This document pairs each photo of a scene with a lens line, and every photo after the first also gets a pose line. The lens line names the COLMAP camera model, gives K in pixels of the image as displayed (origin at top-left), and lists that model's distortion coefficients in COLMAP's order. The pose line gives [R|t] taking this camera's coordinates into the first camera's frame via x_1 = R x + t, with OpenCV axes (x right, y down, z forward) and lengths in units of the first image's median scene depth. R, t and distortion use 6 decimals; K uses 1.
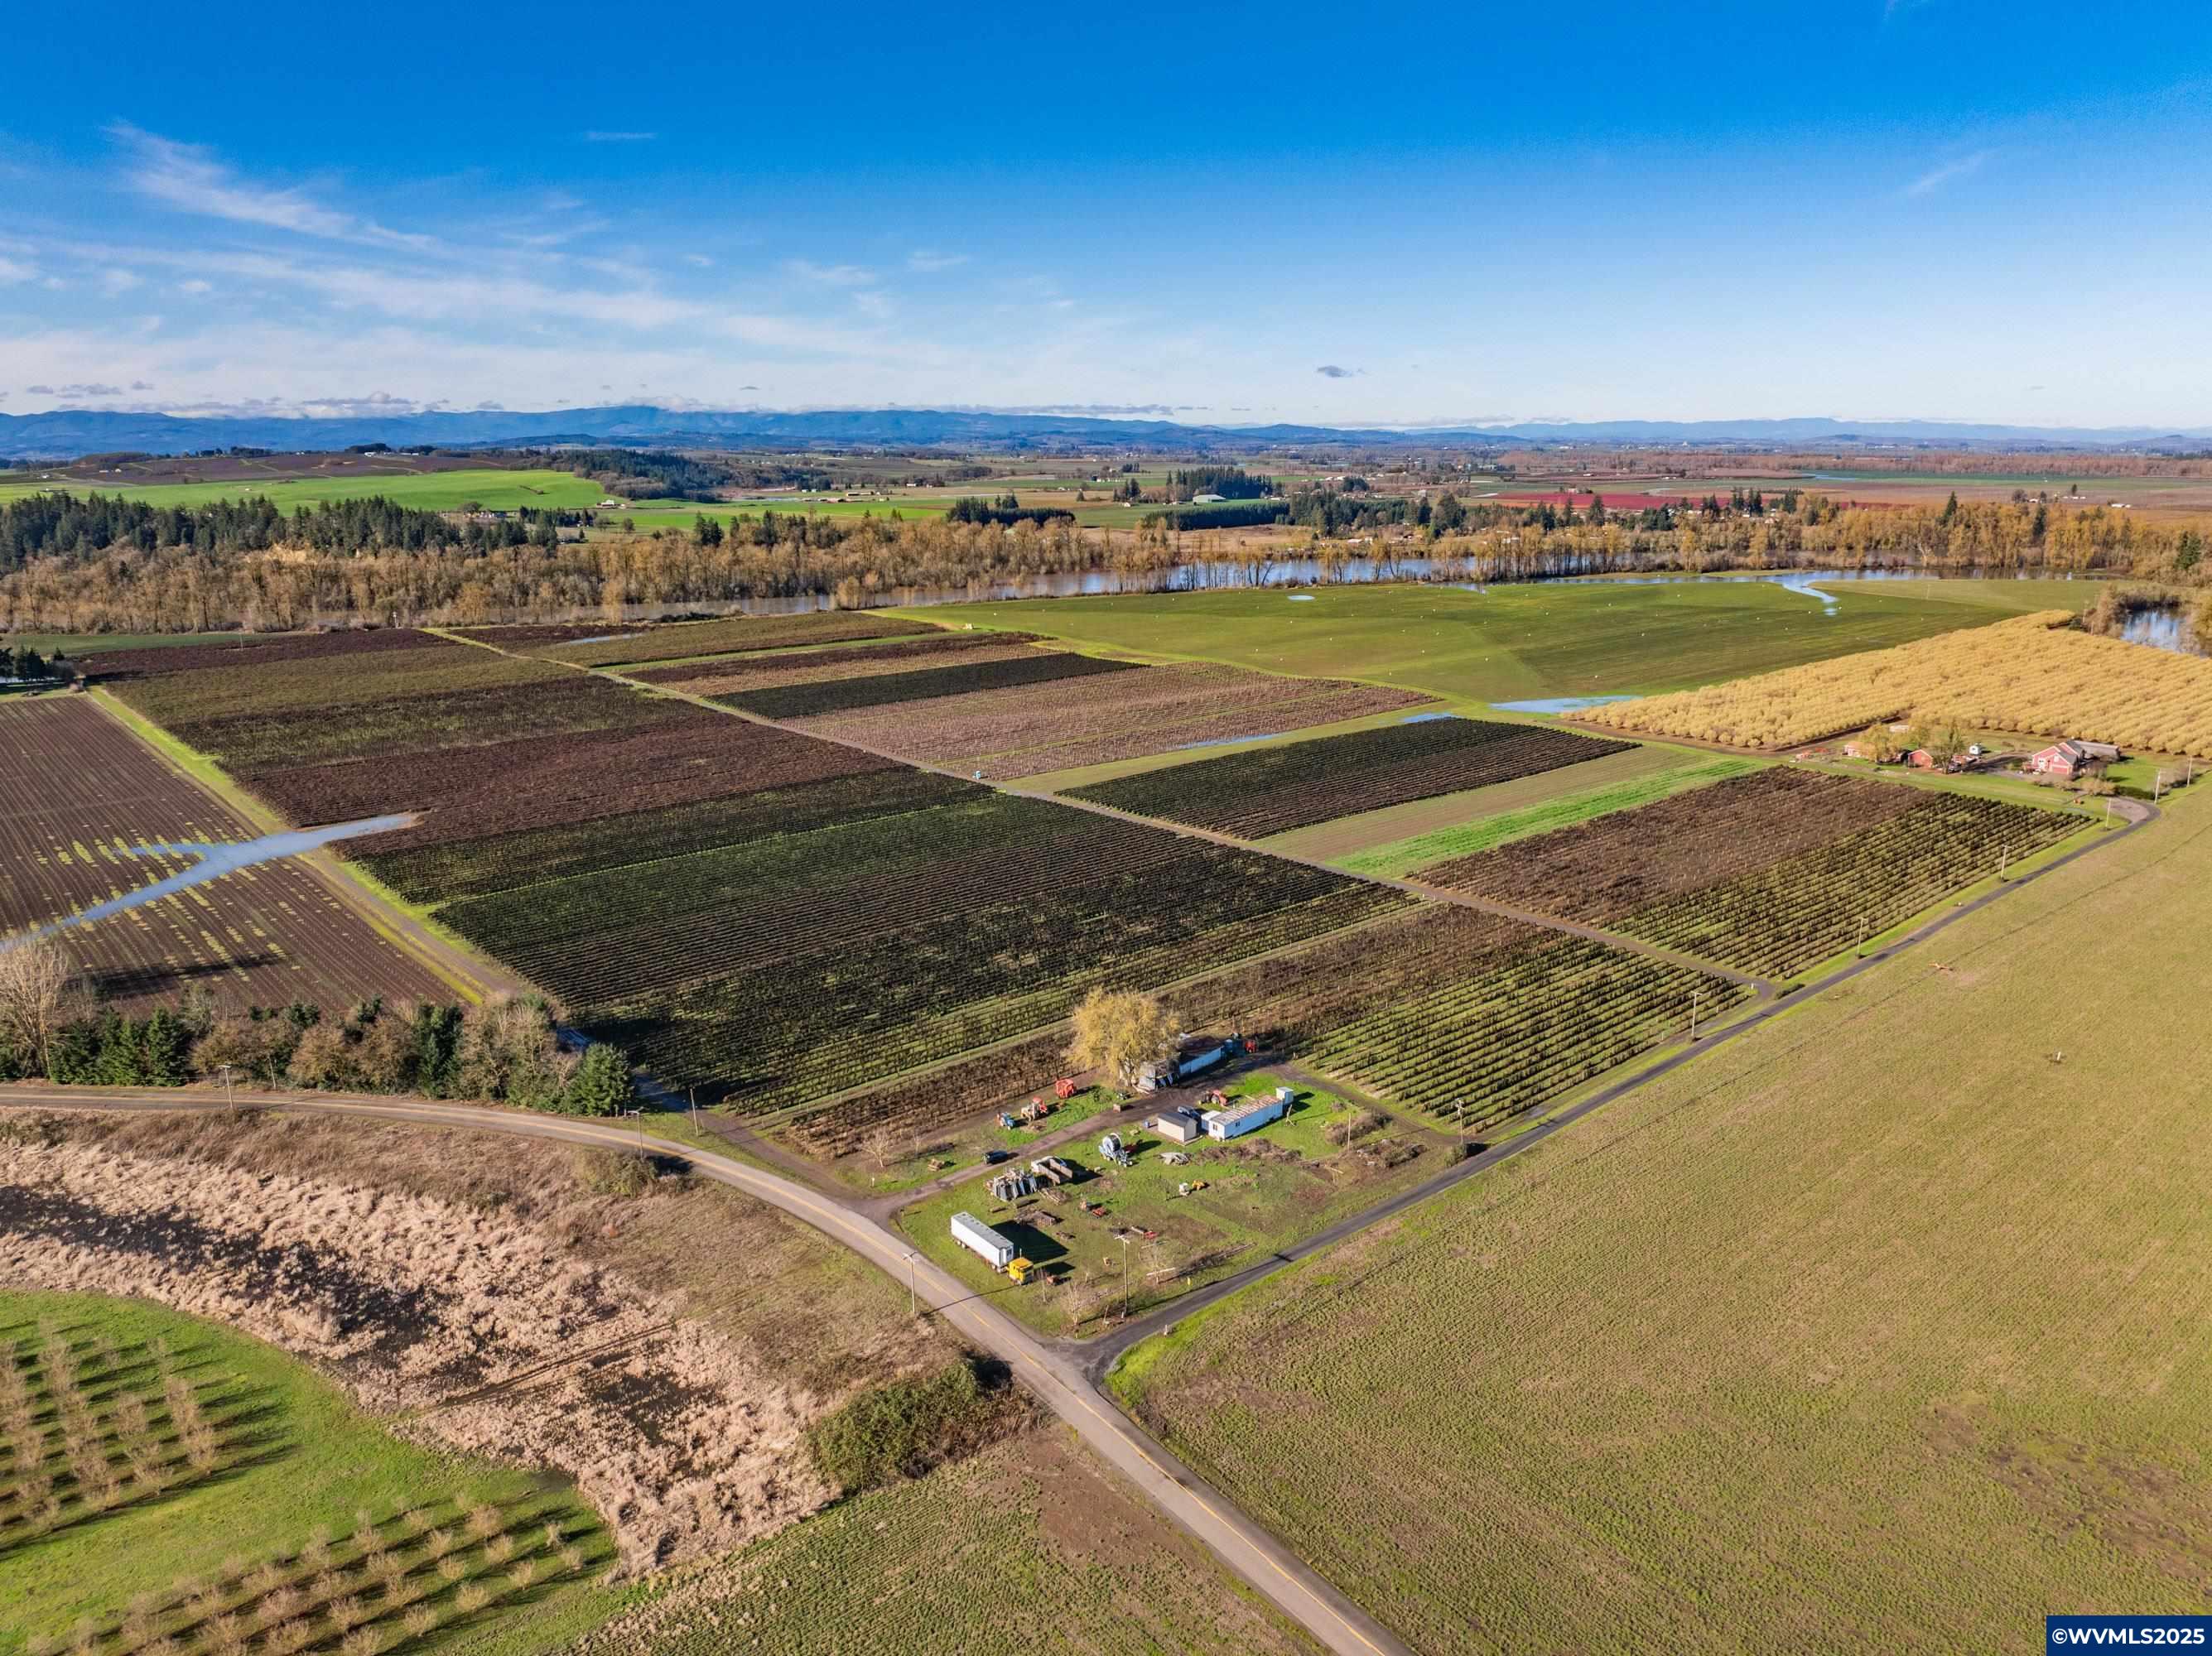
lens RADIAL K [[1559.9, 0, 1117.4], [0, 1559.9, 858.6], [0, 0, 1]] dist [-0.047302, 0.018726]
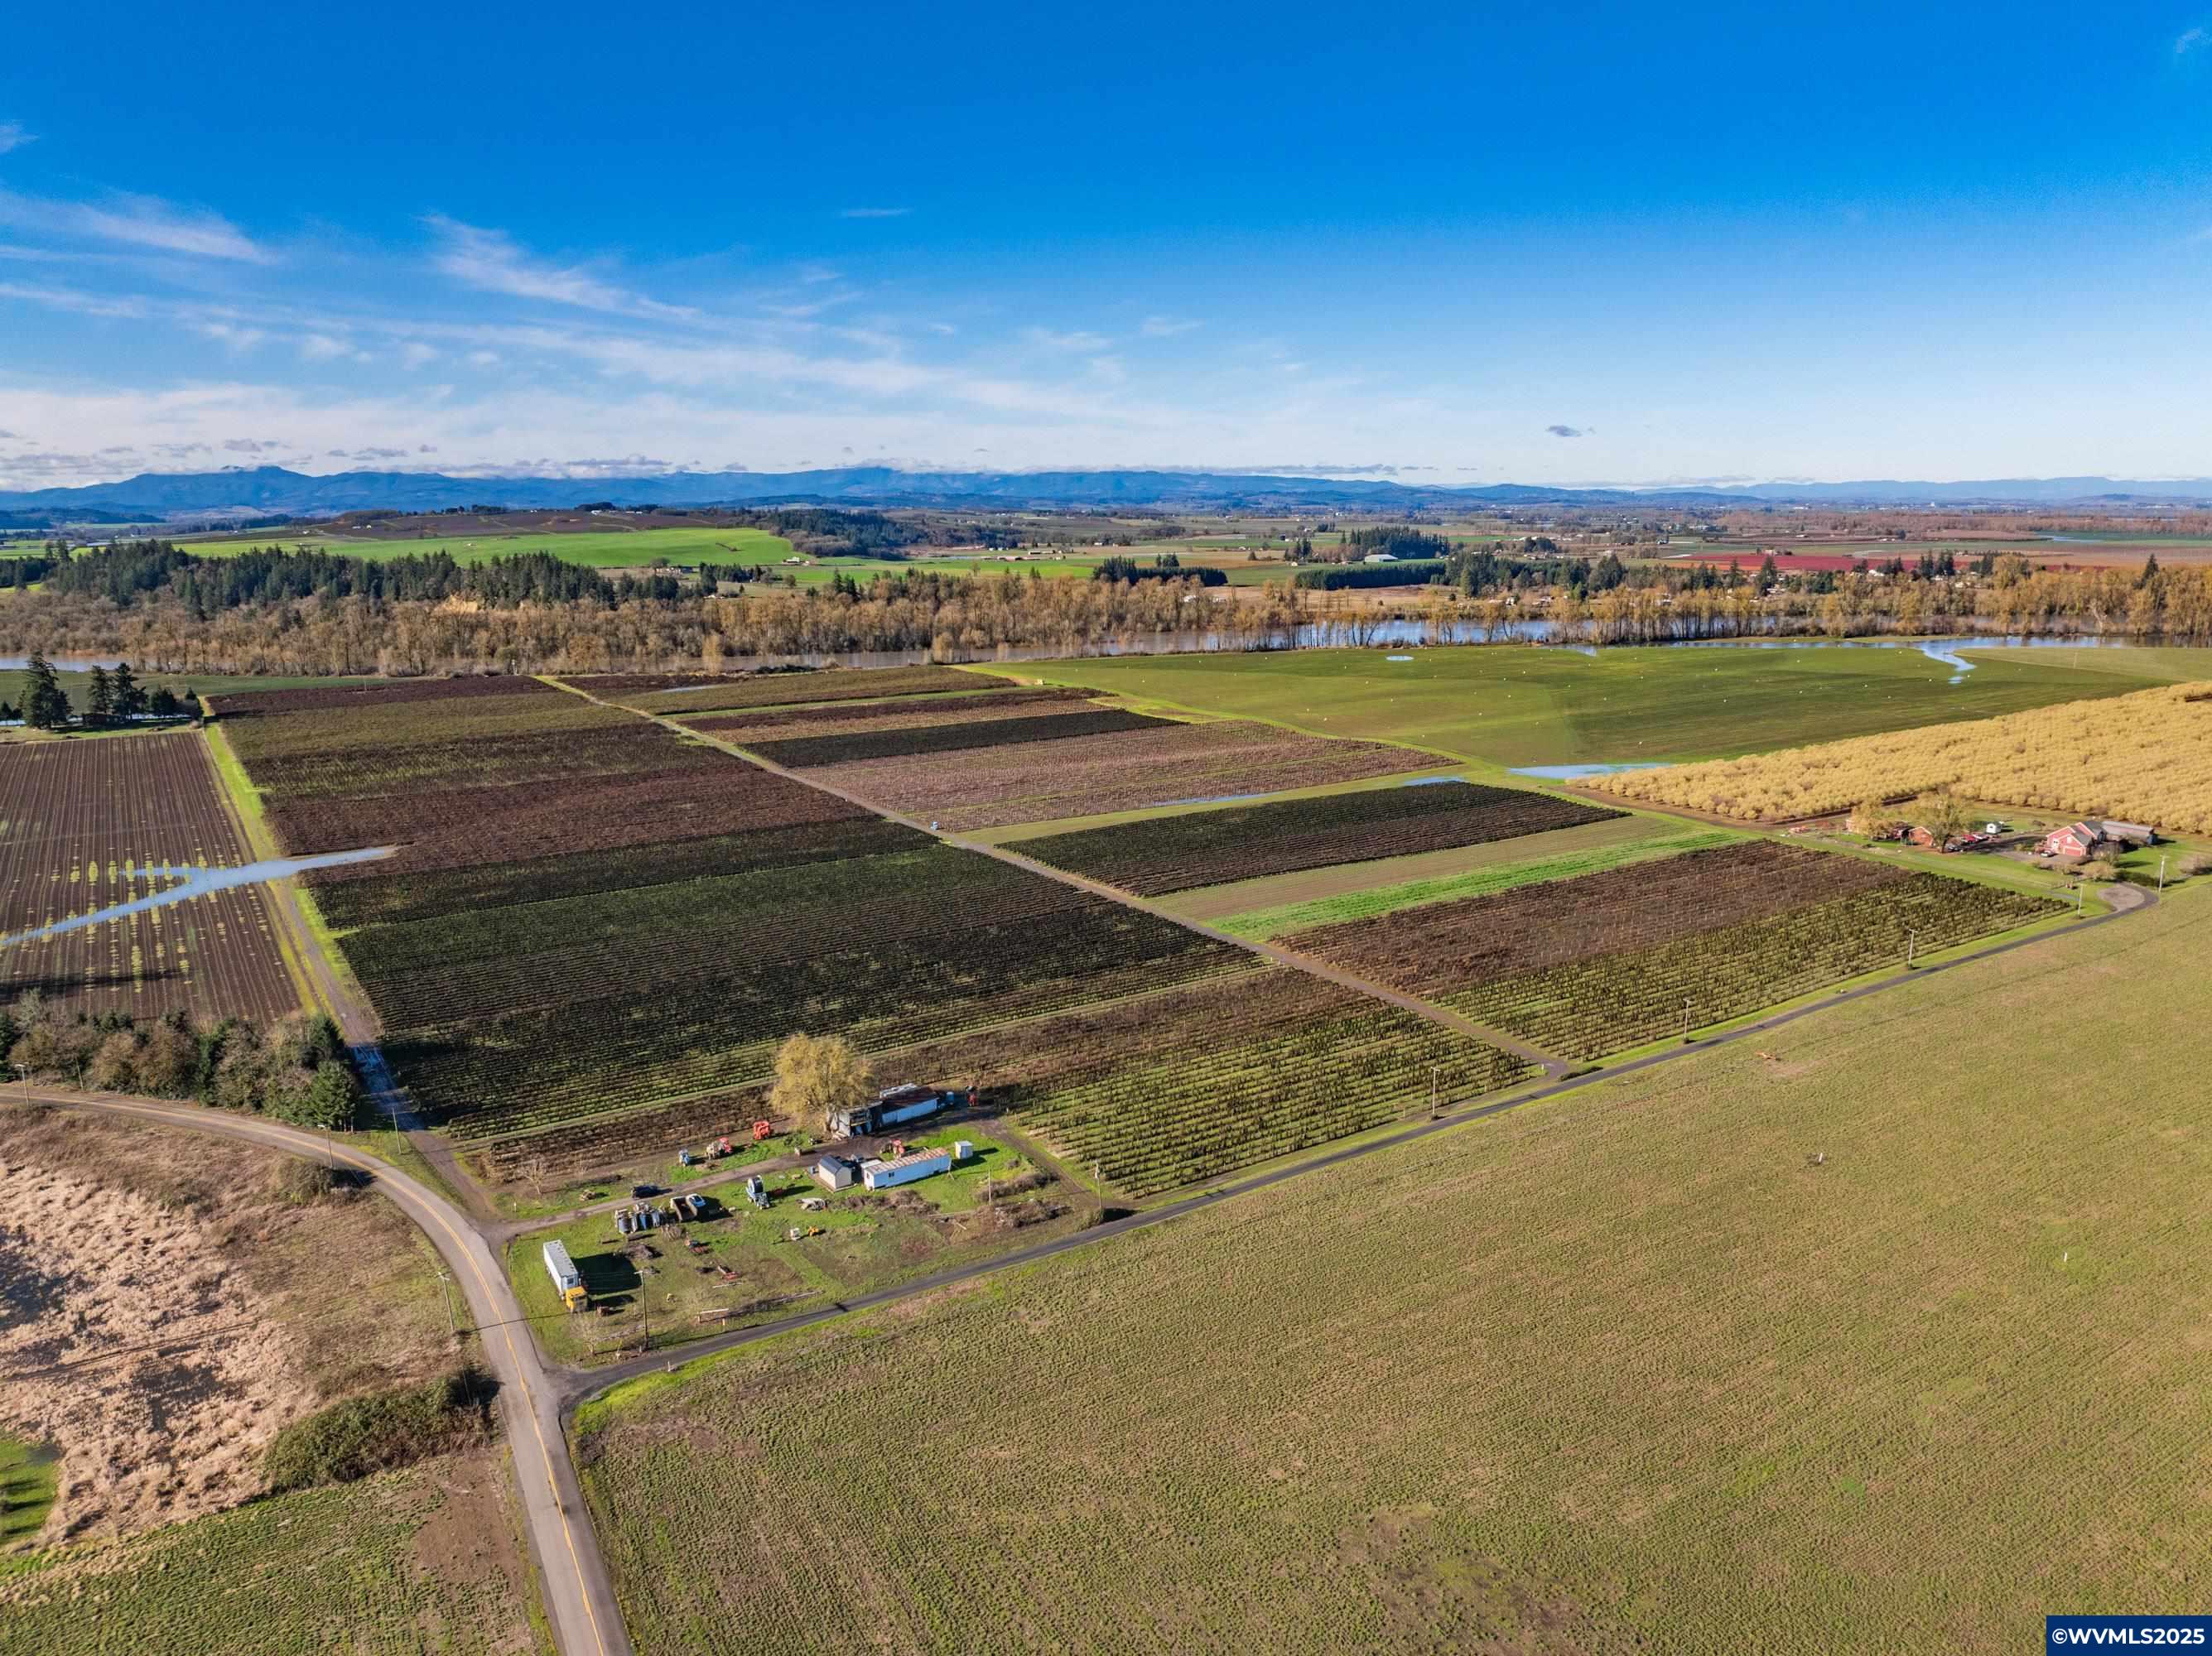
lens RADIAL K [[1559.9, 0, 1115.6], [0, 1559.9, 837.4], [0, 0, 1]] dist [-0.047302, 0.018726]
pose [[0.989706, 0.028783, -0.140191, 0.127446], [-0.035664, 0.998267, -0.046817, -0.001997], [0.138600, 0.051335, 0.989017, 0.004221]]
